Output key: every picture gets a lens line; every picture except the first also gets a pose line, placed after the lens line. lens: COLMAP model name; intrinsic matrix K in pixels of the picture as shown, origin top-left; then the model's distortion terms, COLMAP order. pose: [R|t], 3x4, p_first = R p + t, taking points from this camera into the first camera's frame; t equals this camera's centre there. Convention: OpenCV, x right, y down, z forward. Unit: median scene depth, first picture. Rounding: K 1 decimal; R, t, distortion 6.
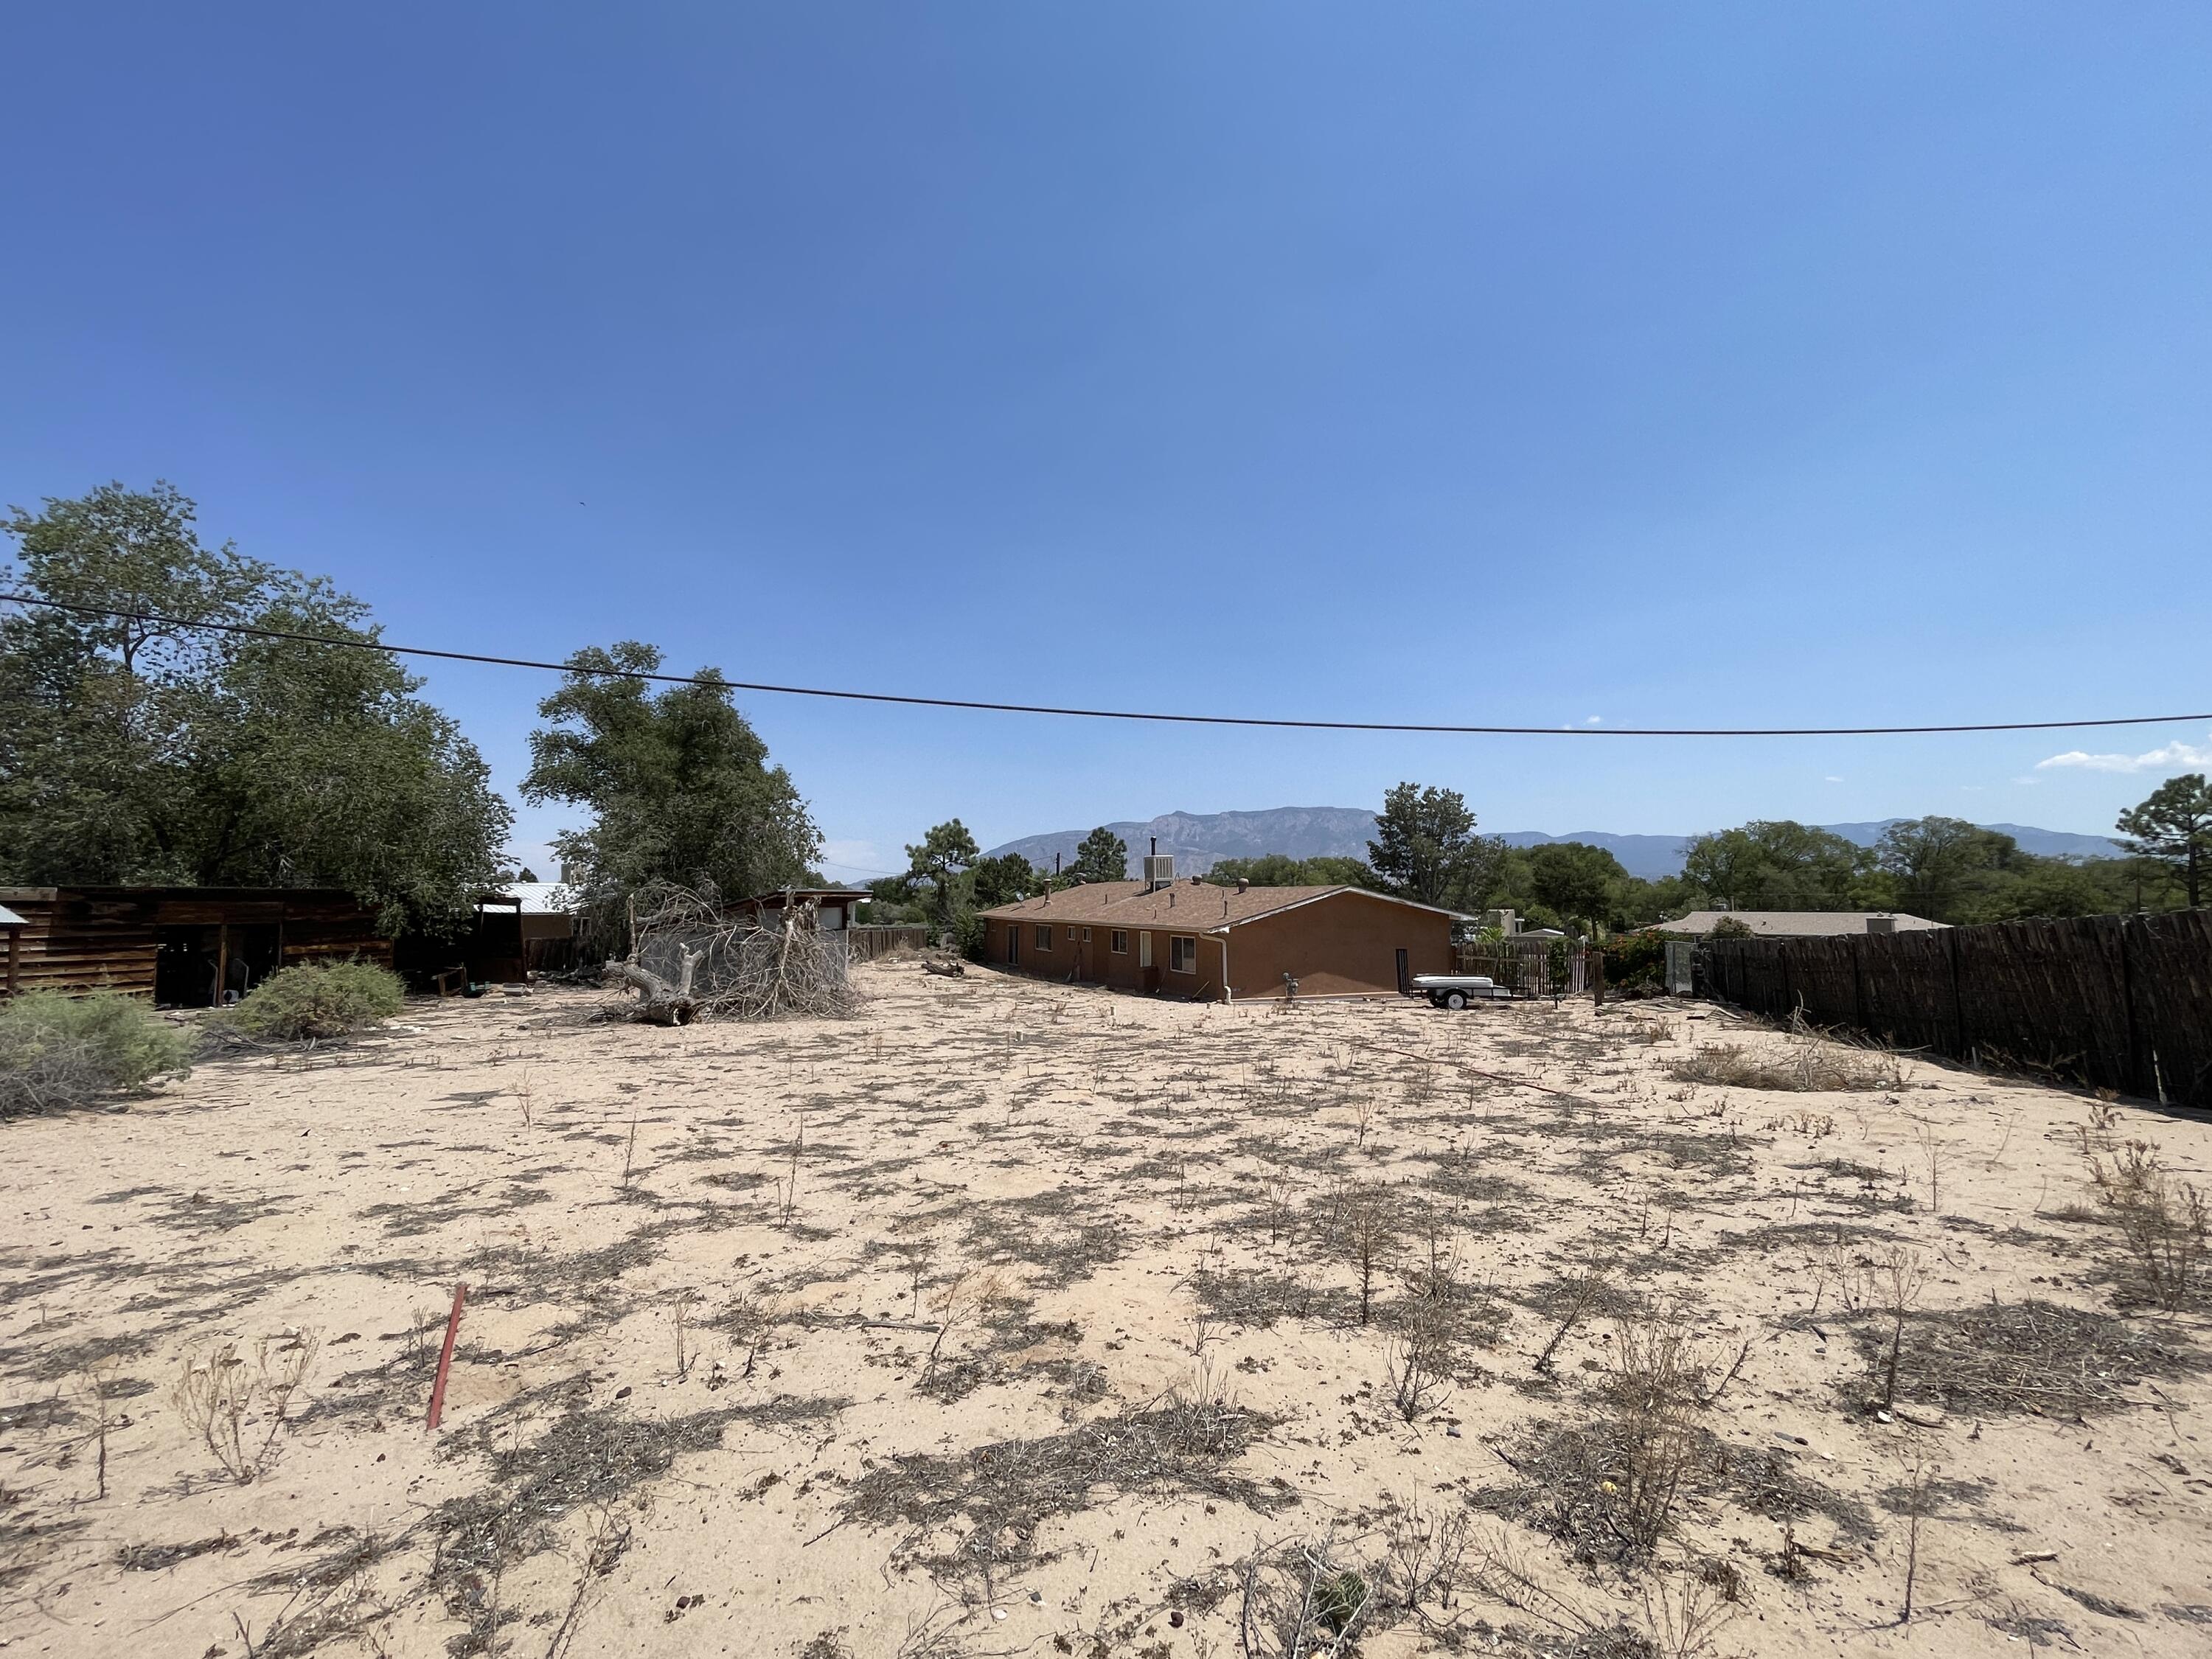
lens RADIAL K [[971.1, 0, 1104.3], [0, 971.1, 831.5], [0, 0, 1]] dist [-0.006486, 0.001498]
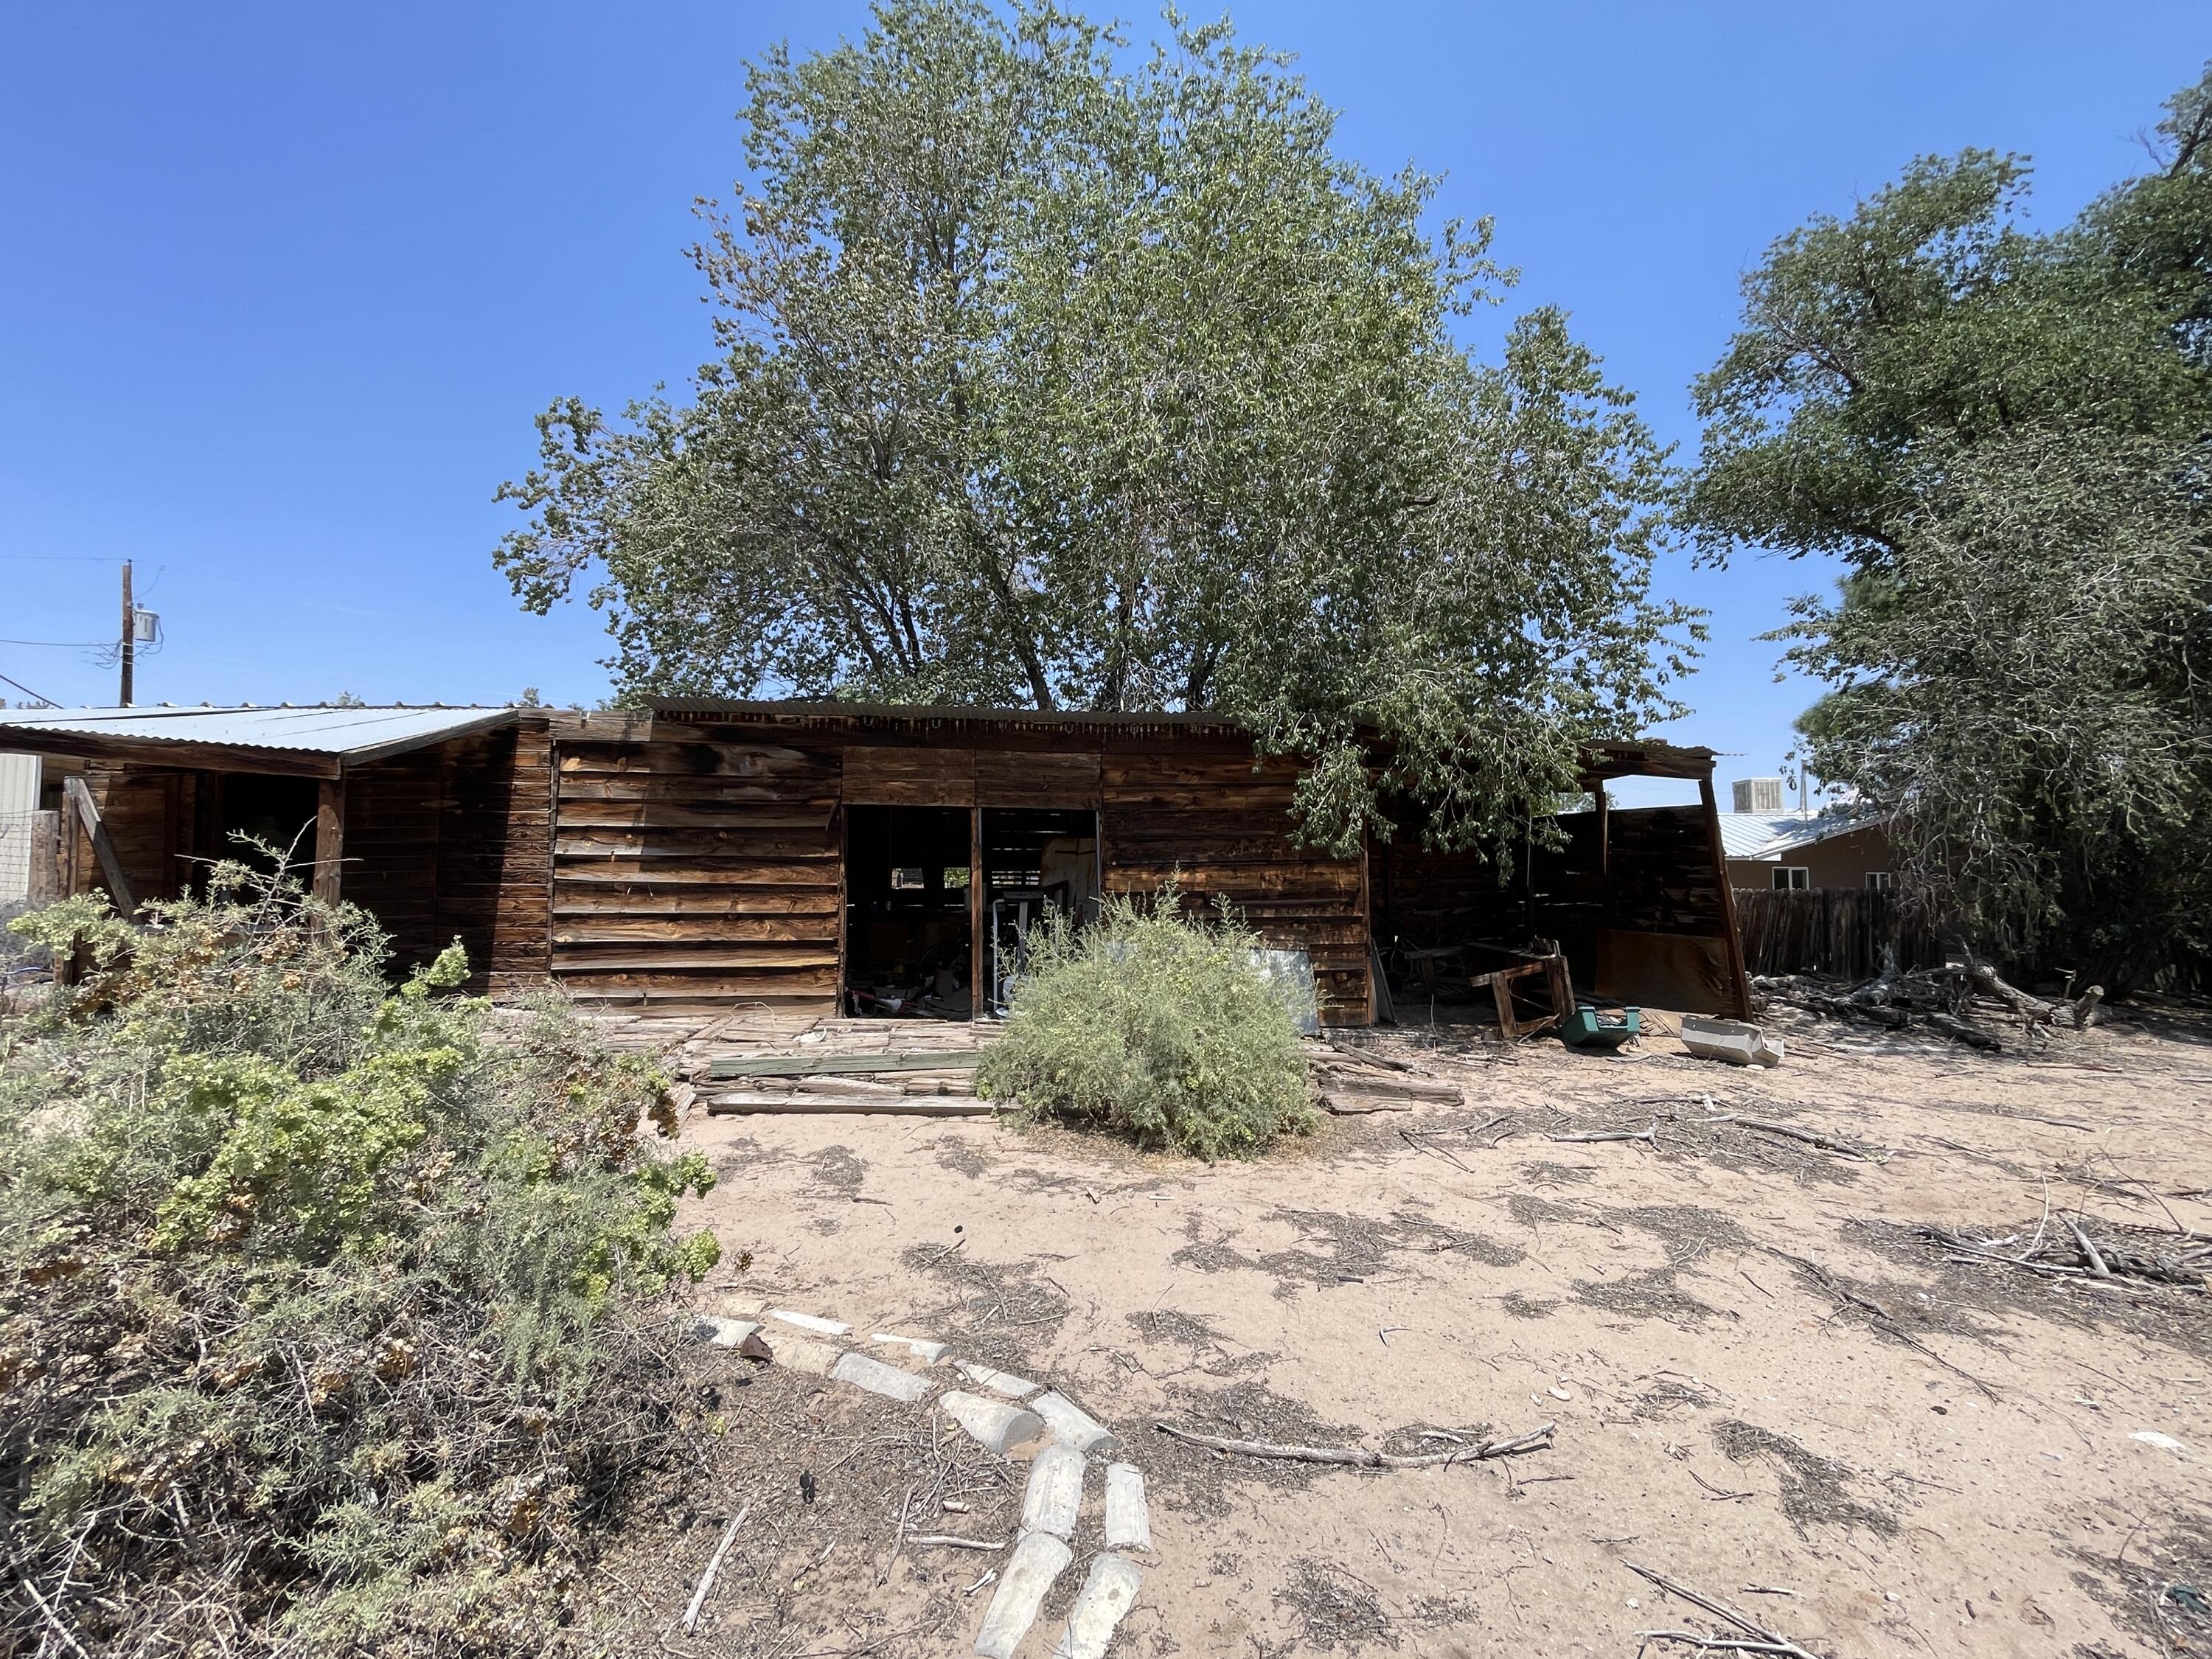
lens RADIAL K [[971.1, 0, 1106.2], [0, 971.1, 805.1], [0, 0, 1]] dist [-0.006486, 0.001498]
pose [[0.489089, -0.064129, -0.869873, -0.377862], [0.054866, 0.997580, -0.042696, 0.080210], [0.870507, -0.026844, 0.491424, 0.595794]]
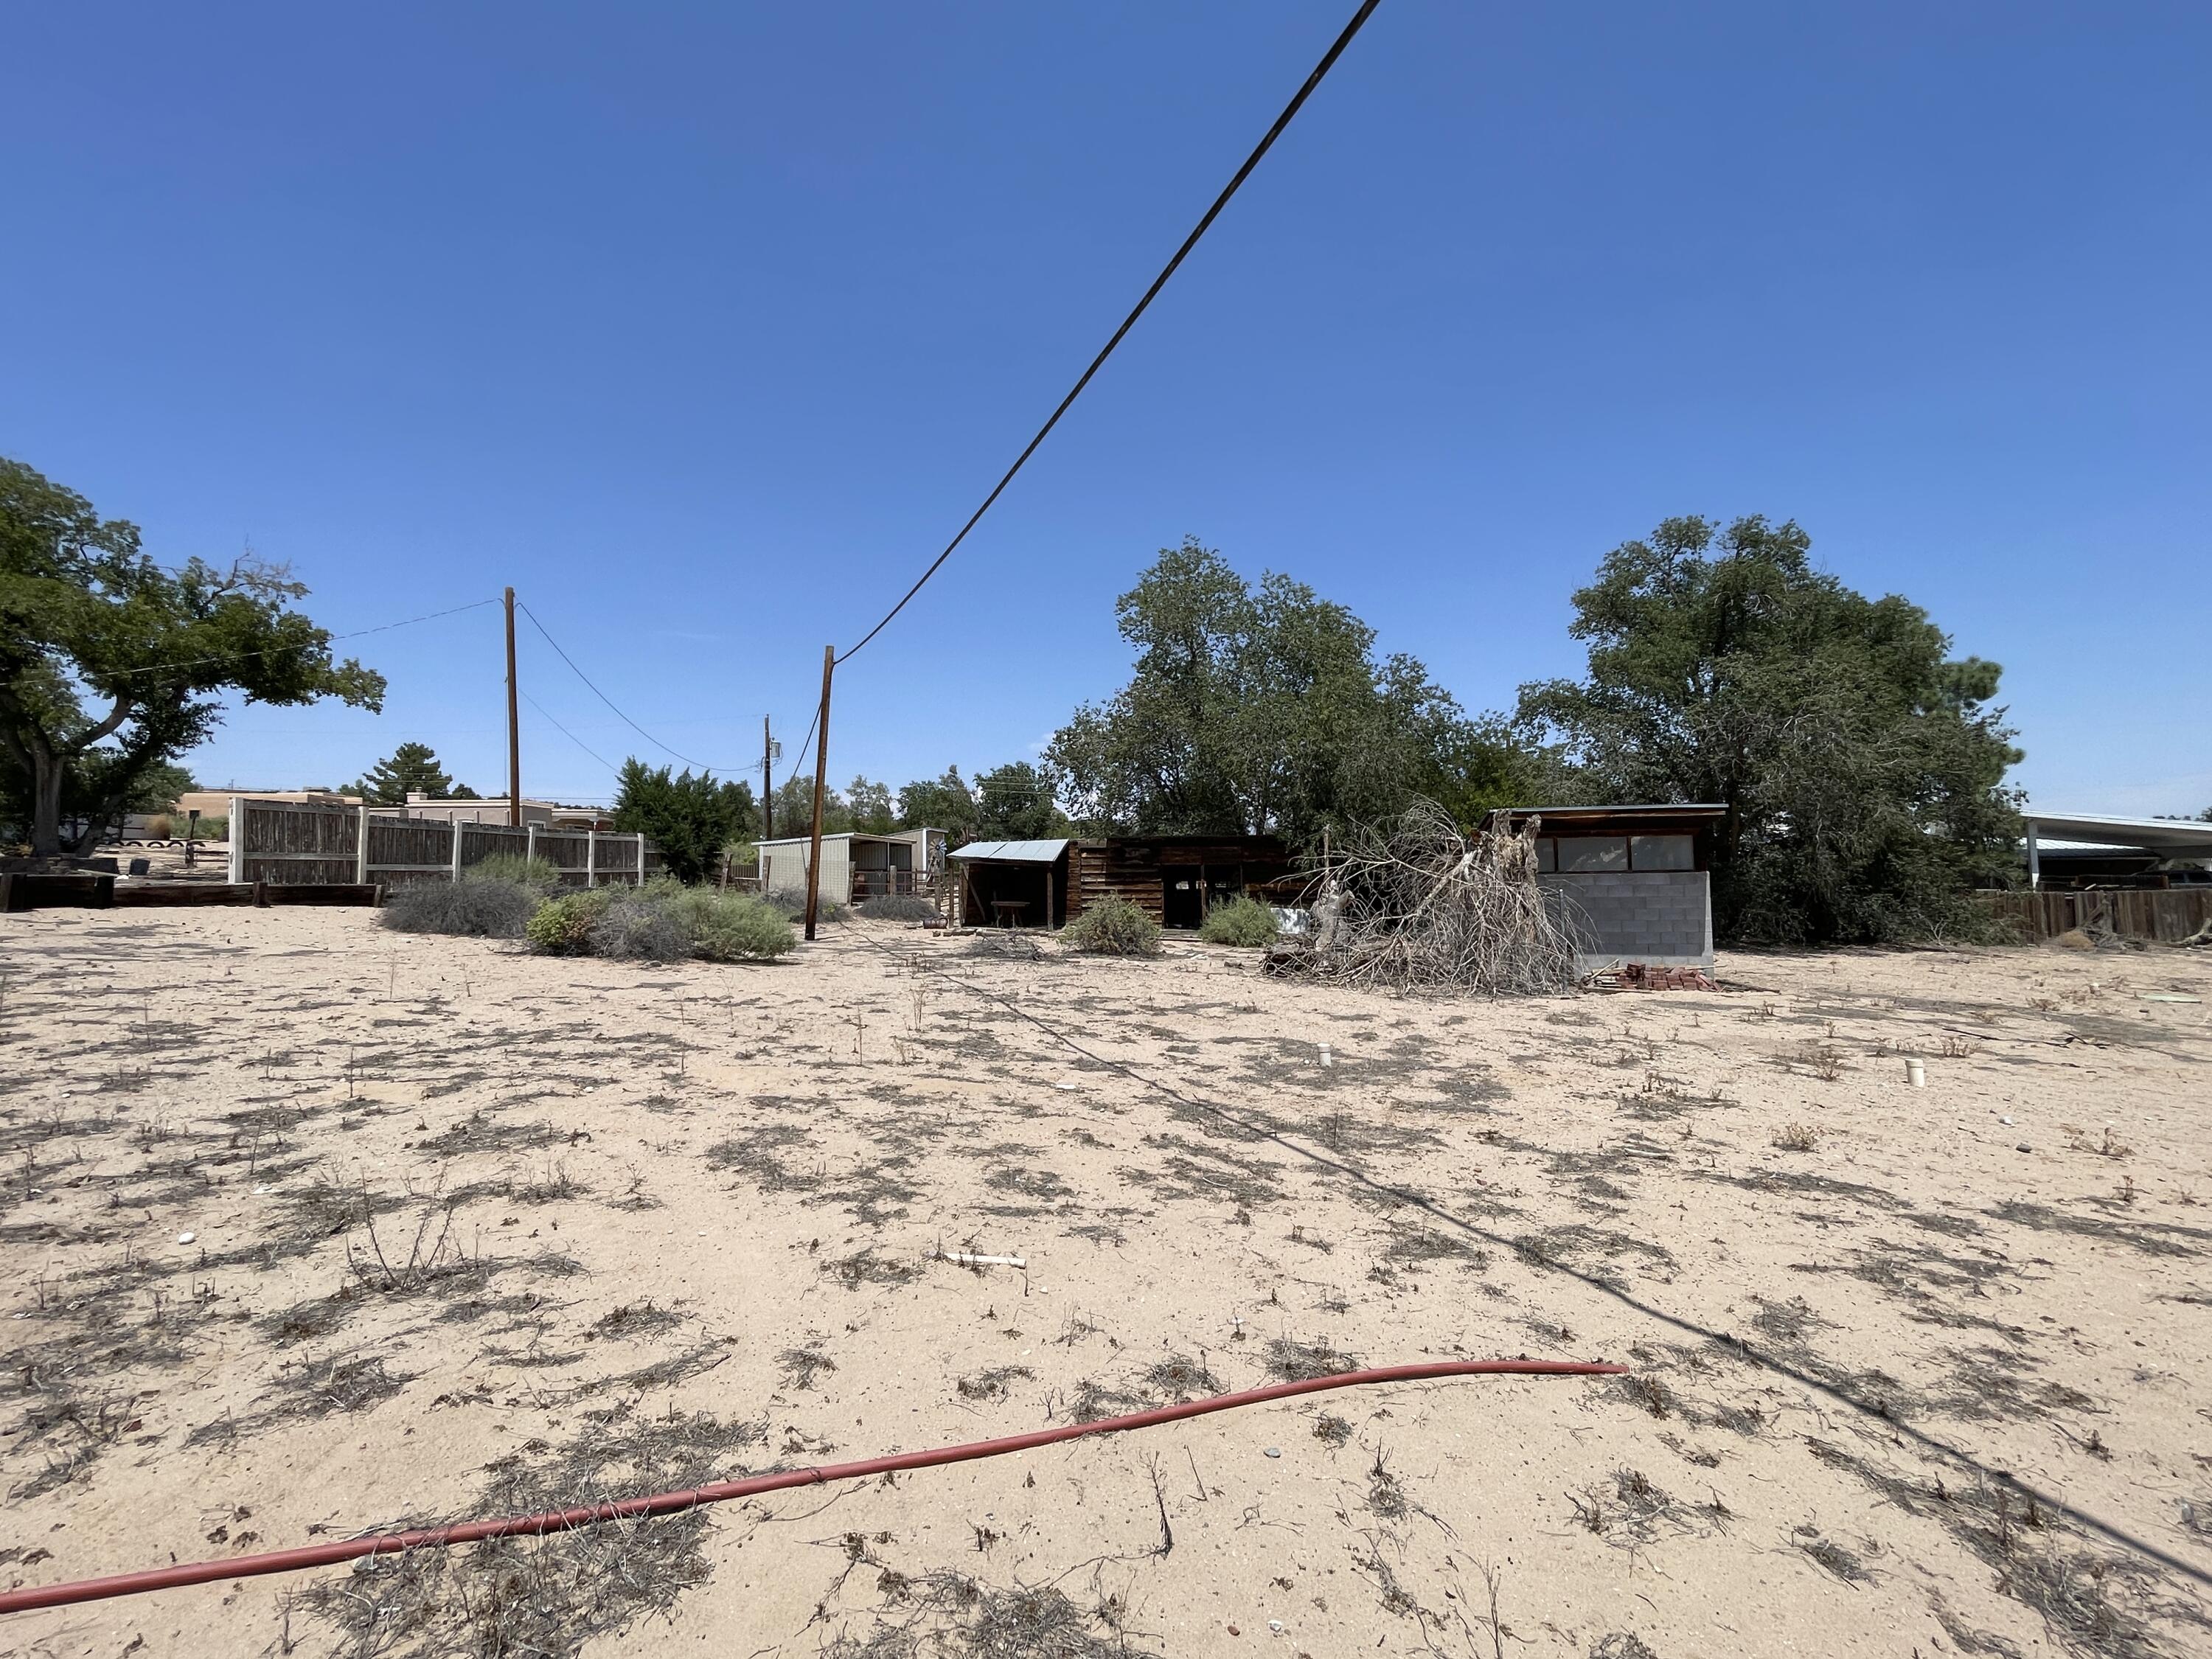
lens RADIAL K [[971.1, 0, 1095.1], [0, 971.1, 826.0], [0, 0, 1]] dist [-0.006486, 0.001498]
pose [[0.216967, -0.047901, -0.975003, 0.207967], [0.076991, 0.996524, -0.031826, 0.052367], [0.973138, -0.068161, 0.219901, 0.411930]]
